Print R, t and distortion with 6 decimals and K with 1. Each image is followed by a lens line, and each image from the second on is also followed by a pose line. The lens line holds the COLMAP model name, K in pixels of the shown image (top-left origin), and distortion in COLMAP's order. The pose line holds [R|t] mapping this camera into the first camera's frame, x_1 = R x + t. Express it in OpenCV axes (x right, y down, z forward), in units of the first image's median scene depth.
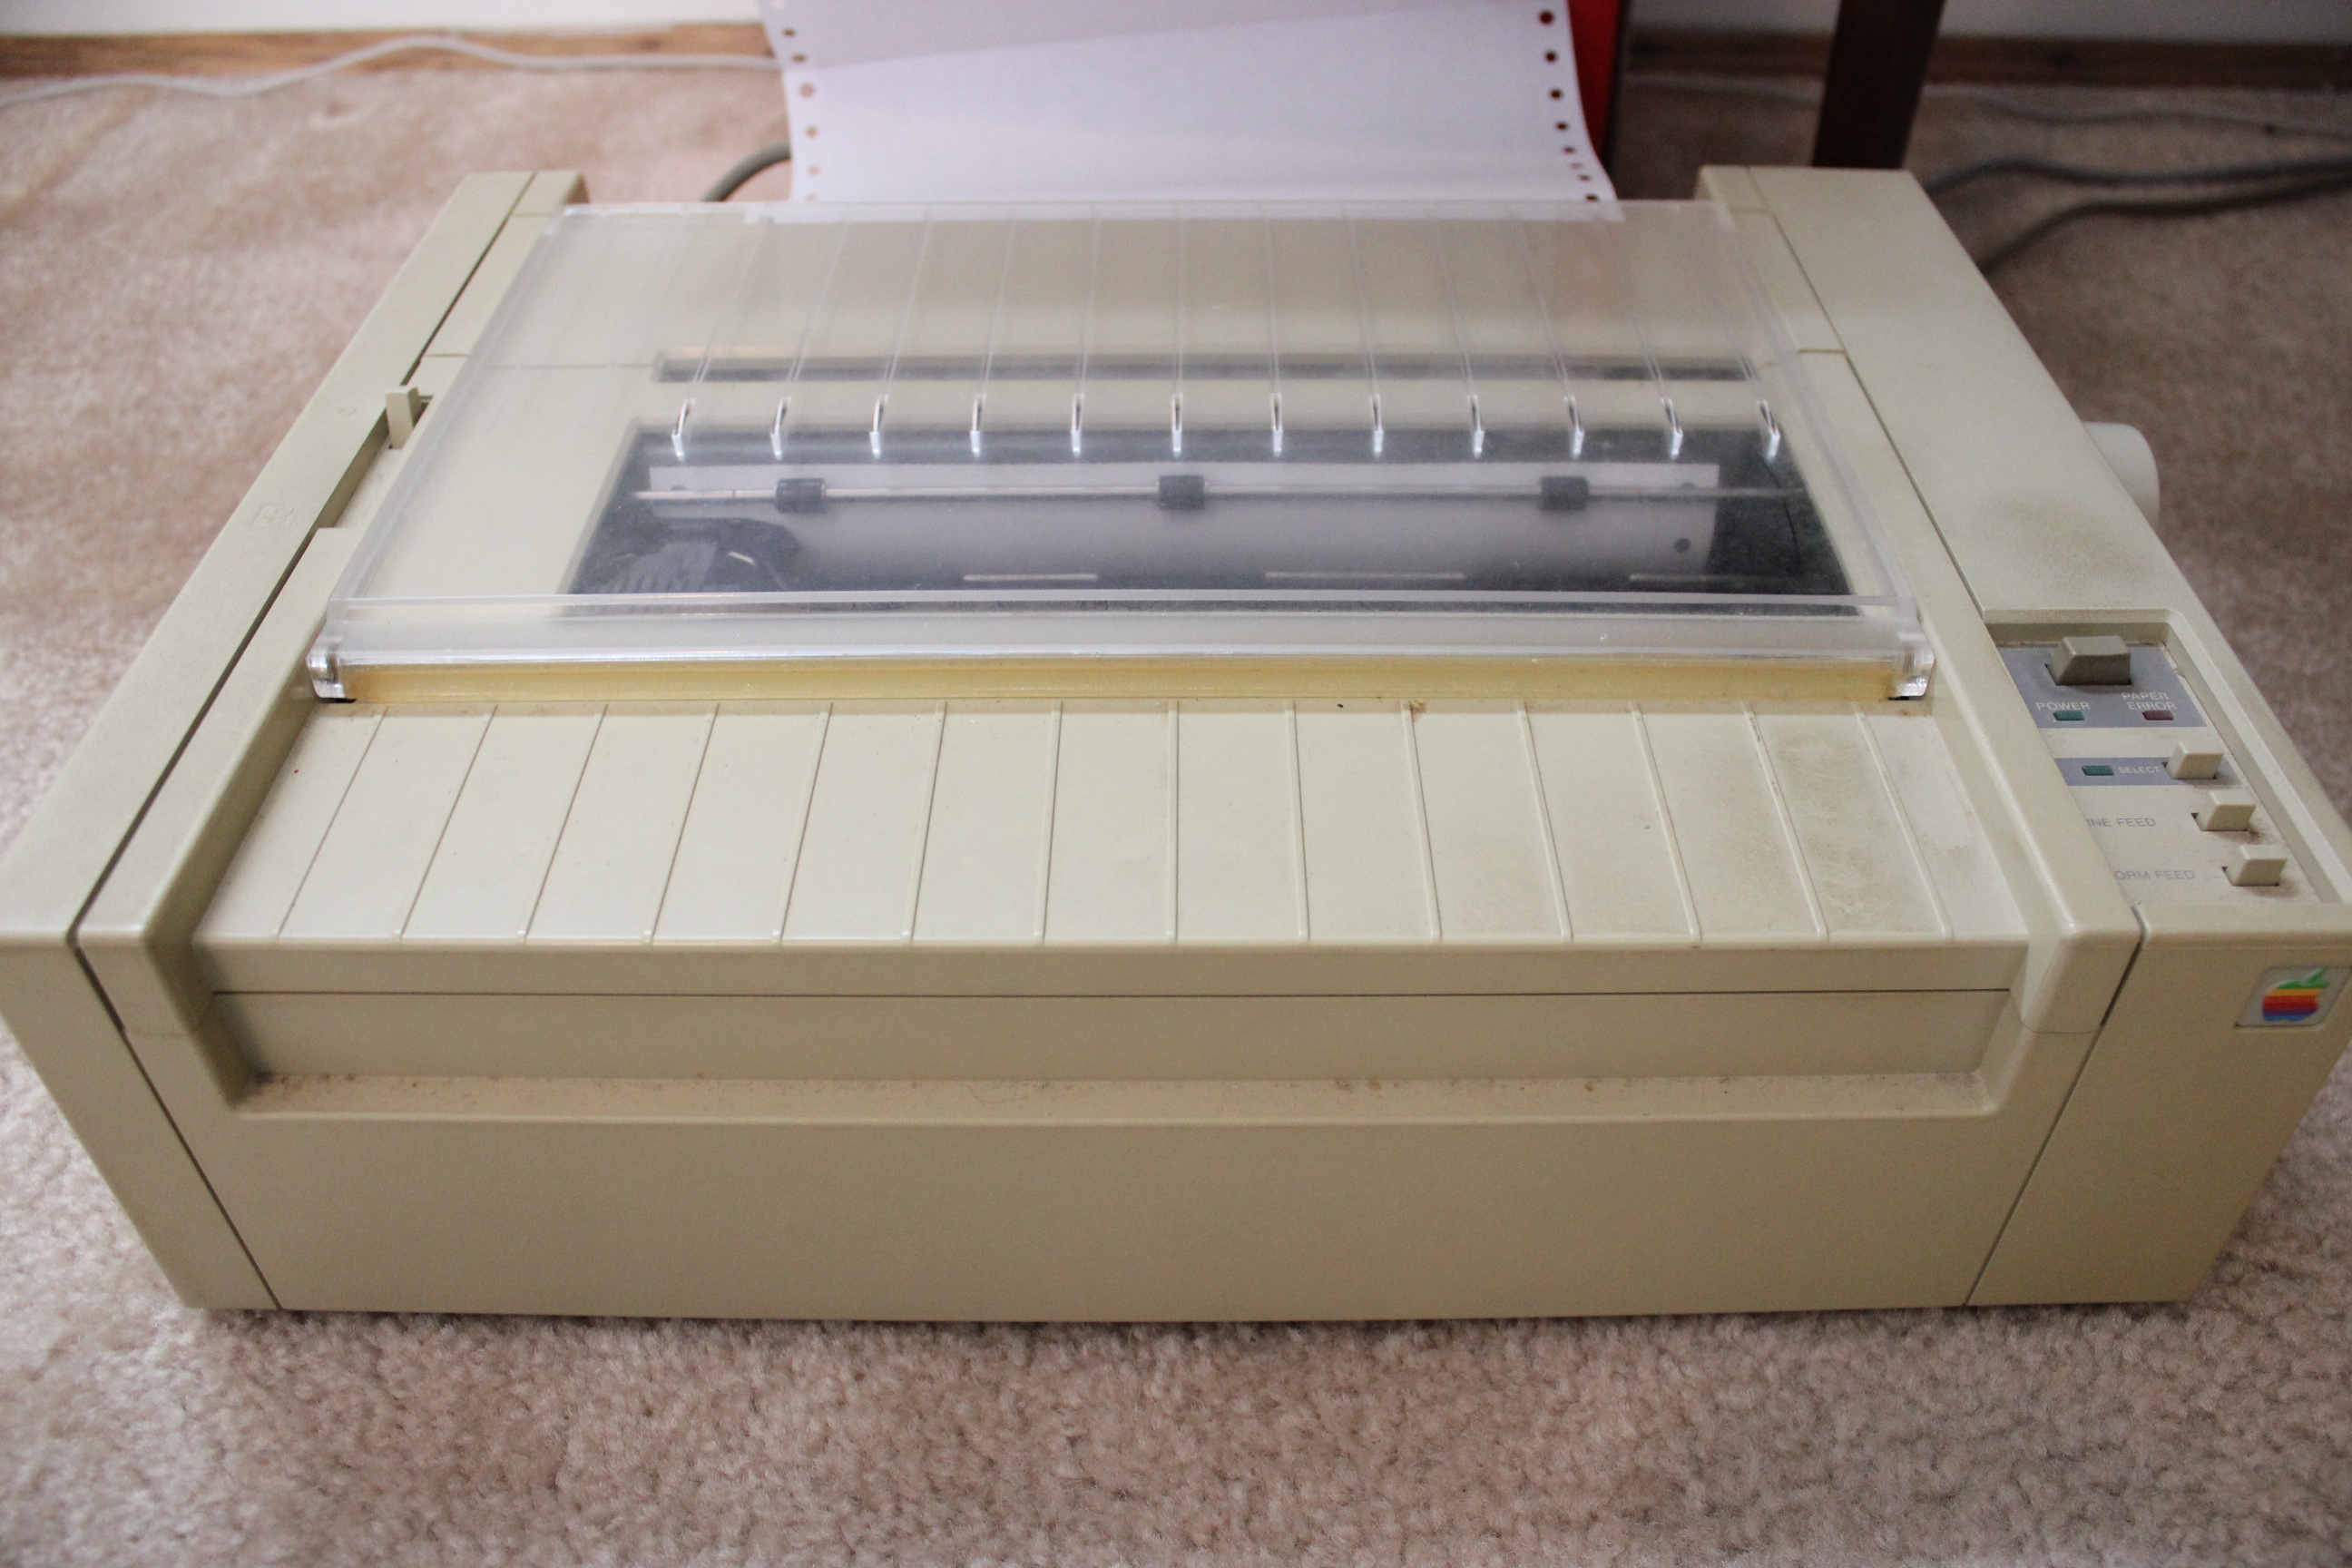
lens RADIAL K [[1934.4, 0, 1176.0], [0, 1934.4, 784.0], [0, 0, 1]] dist [-0.164532, 0.132602]
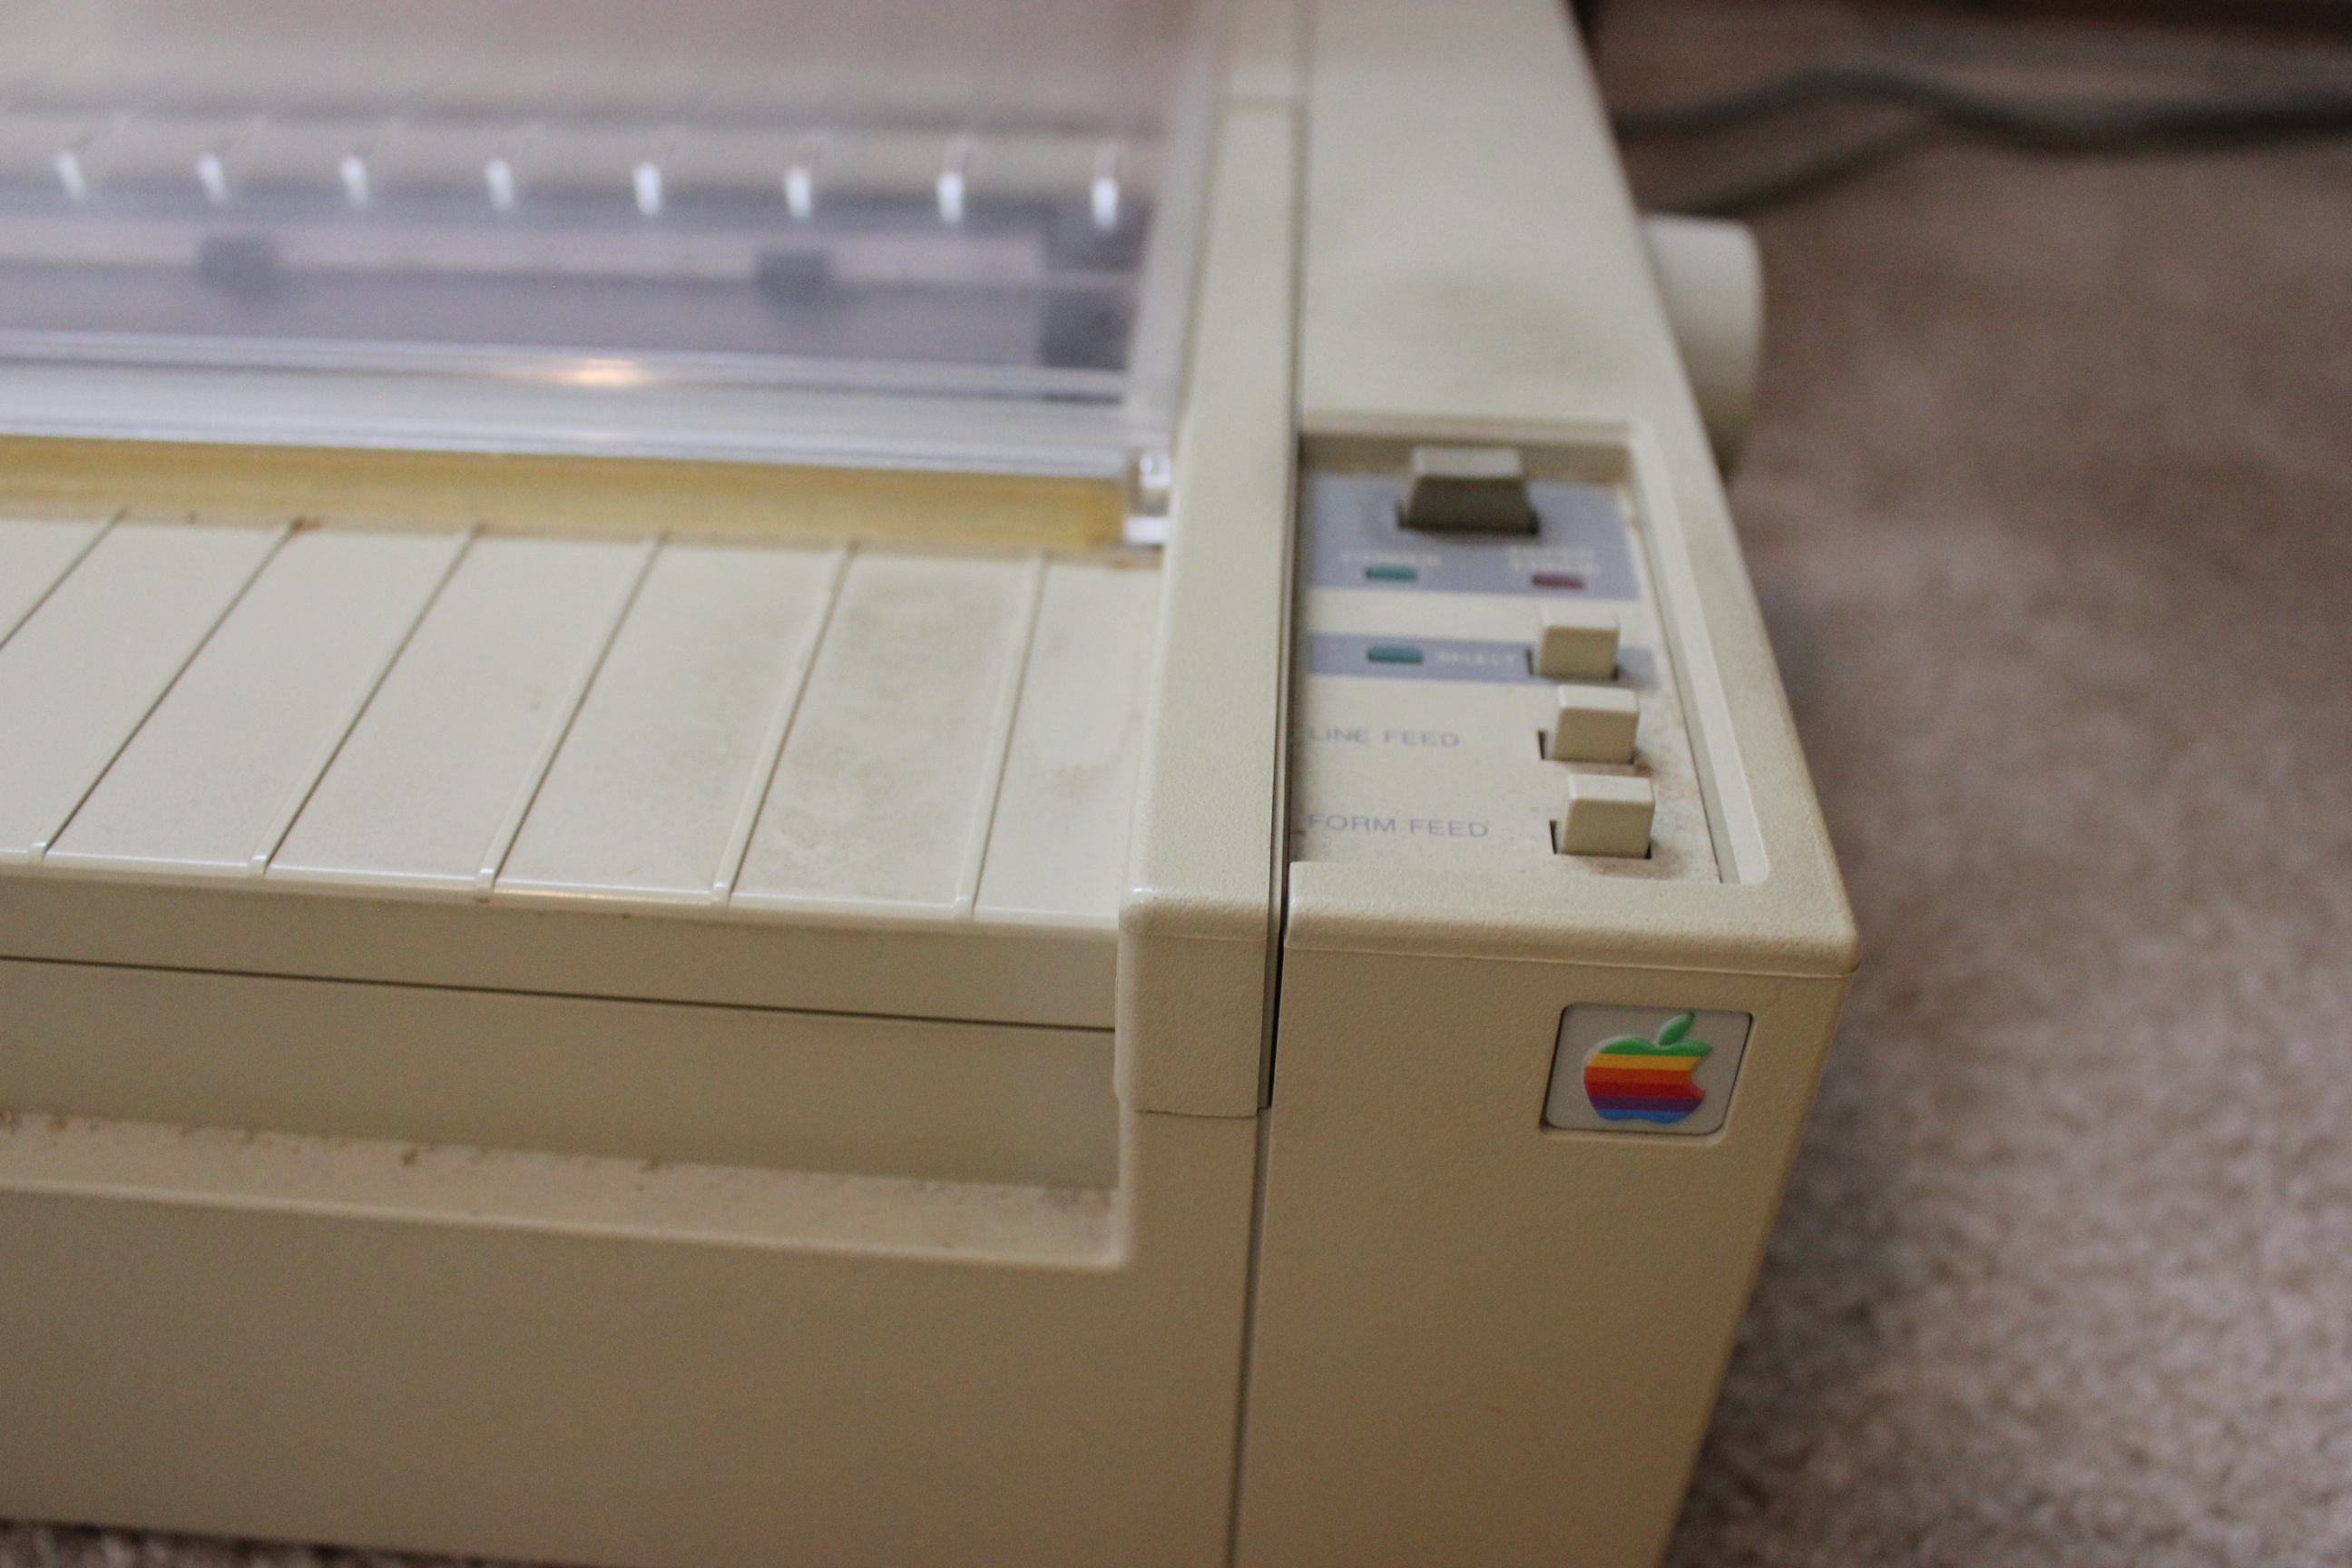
lens RADIAL K [[2002.6, 0, 1176.0], [0, 2002.6, 784.0], [0, 0, 1]] dist [-0.107384, 0.010479]
pose [[0.997786, 0.052370, -0.040992, 0.433341], [-0.055159, 0.996010, -0.070153, 0.071709], [0.037155, 0.072259, 0.996694, 0.396000]]
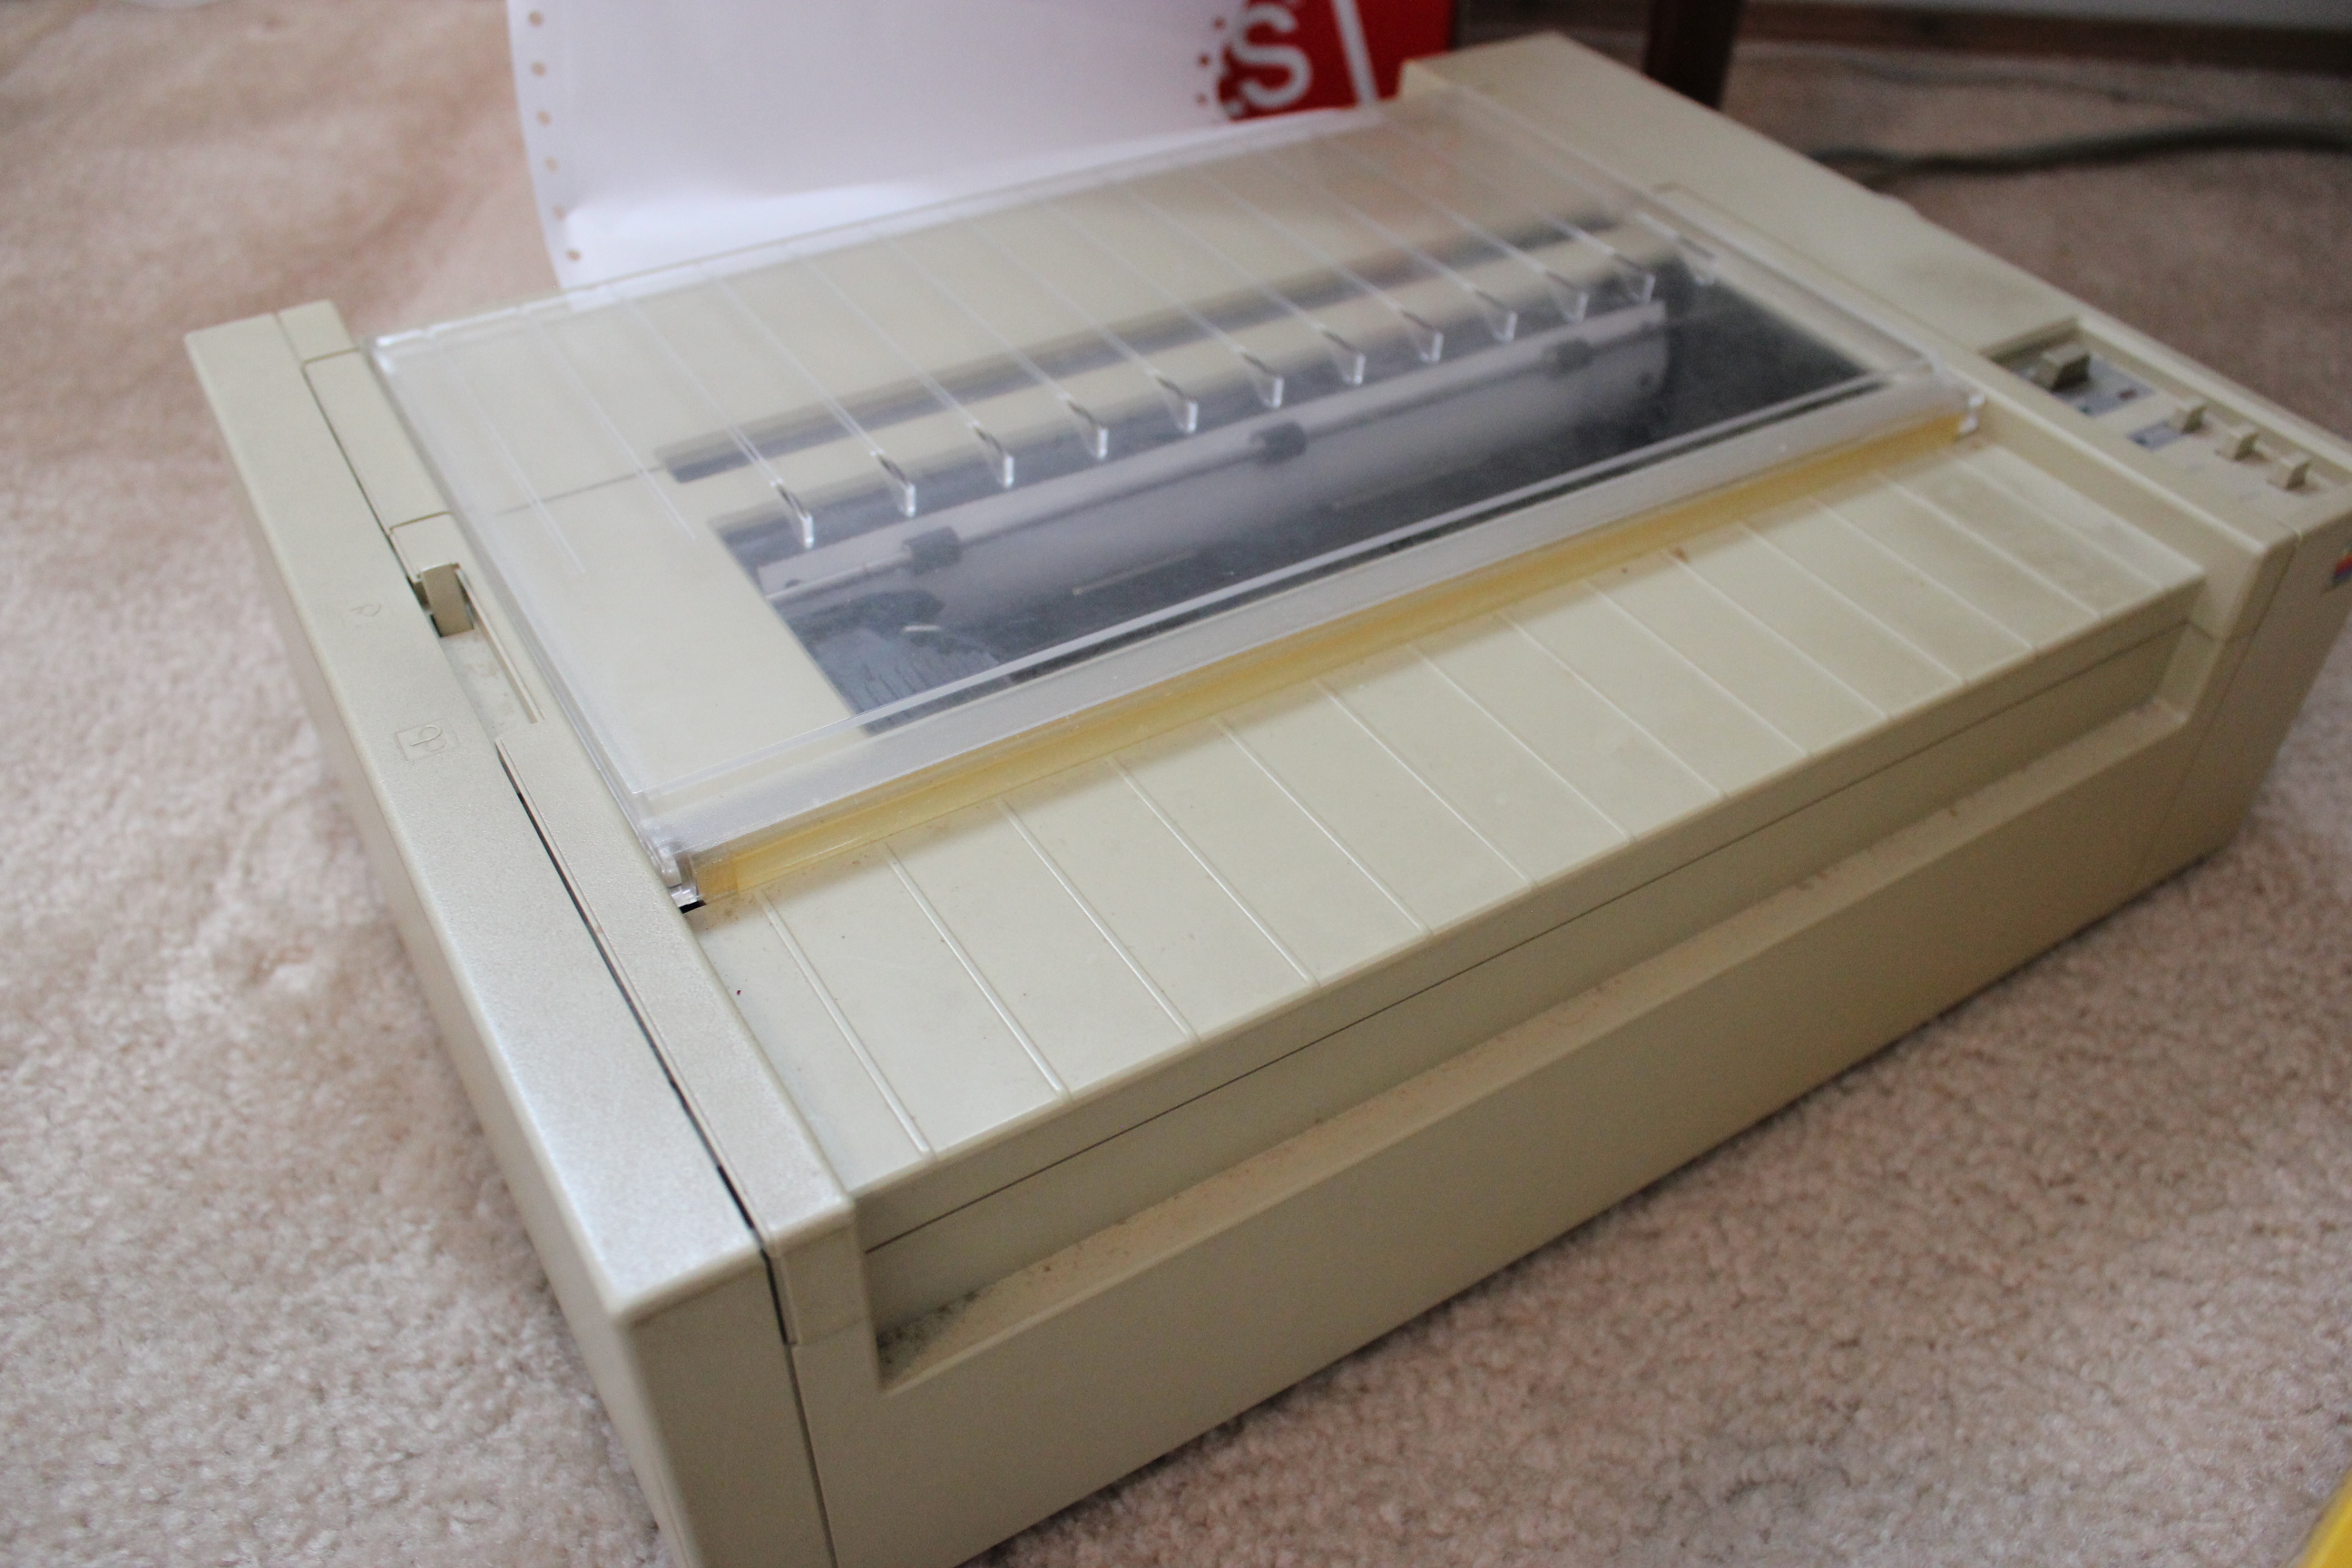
lens RADIAL K [[1934.4, 0, 1176.0], [0, 1934.4, 784.0], [0, 0, 1]] dist [-0.164532, 0.132602]
pose [[0.879509, -0.321398, 0.350953, -0.458755], [0.338796, 0.940777, 0.012508, -0.023138], [-0.334188, 0.107901, 0.936310, 0.149279]]
